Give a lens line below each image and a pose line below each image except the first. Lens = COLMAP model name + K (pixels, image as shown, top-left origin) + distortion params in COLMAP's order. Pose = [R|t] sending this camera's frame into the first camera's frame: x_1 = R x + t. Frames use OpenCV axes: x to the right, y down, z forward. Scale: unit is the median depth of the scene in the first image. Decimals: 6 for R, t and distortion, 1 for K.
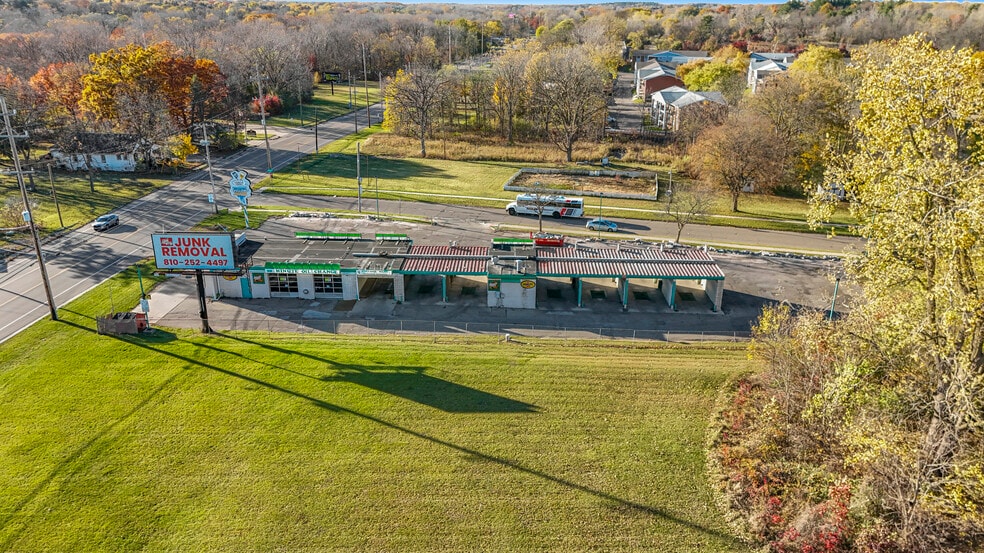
lens RADIAL K [[735.7, 0, 494.0], [0, 735.7, 275.5], [0, 0, 1]] dist [0.055184, -0.044437]
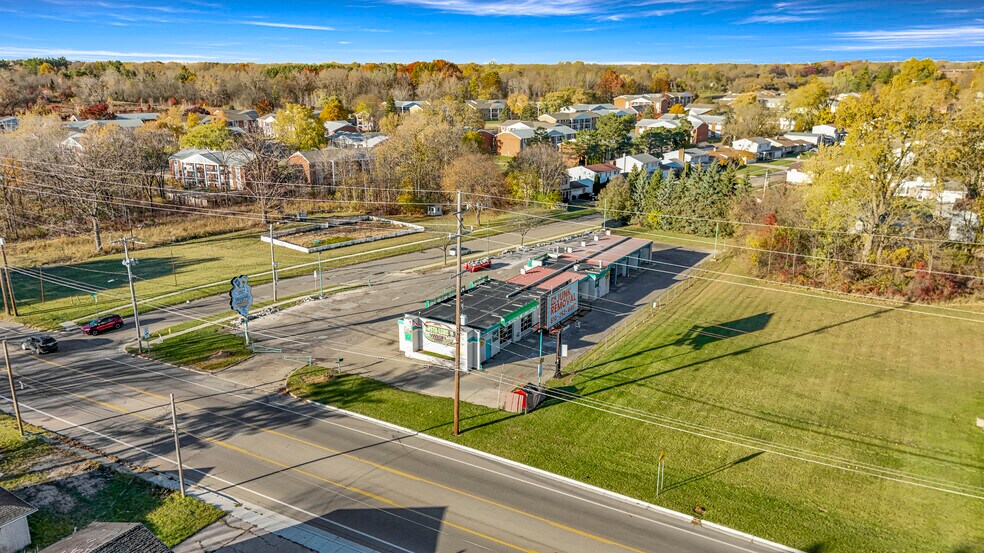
lens RADIAL K [[735.7, 0, 491.0], [0, 735.7, 273.1], [0, 0, 1]] dist [0.055184, -0.044437]
pose [[0.495180, -0.240231, 0.834917, -0.871165], [0.297238, 0.949862, 0.097015, -0.137843], [-0.816362, 0.200129, 0.541758, 0.300847]]
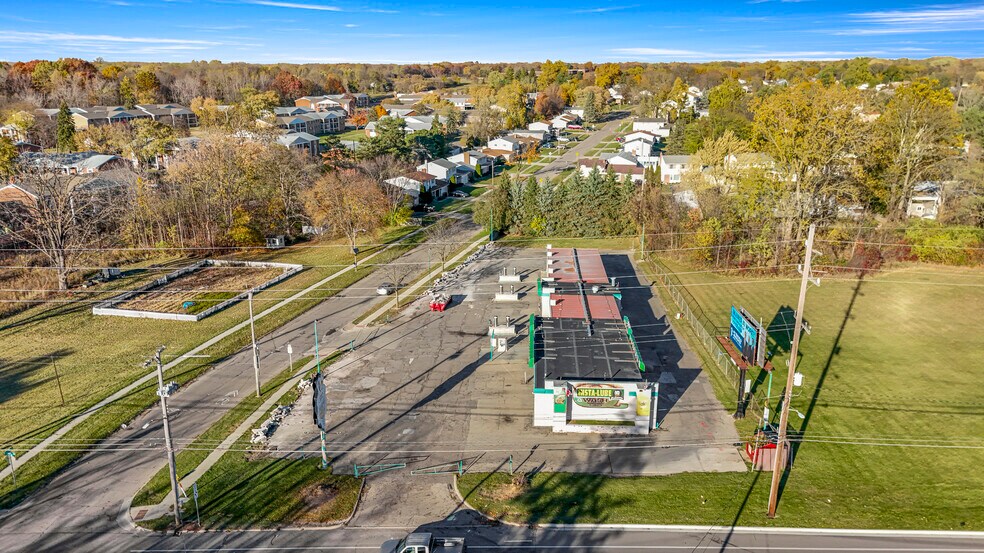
lens RADIAL K [[735.7, 0, 486.7], [0, 735.7, 281.7], [0, 0, 1]] dist [0.055184, -0.044437]
pose [[0.001537, -0.287265, 0.957850, -0.848077], [0.341199, 0.900522, 0.269525, -0.309581], [-0.939990, 0.326403, 0.099399, 0.767740]]
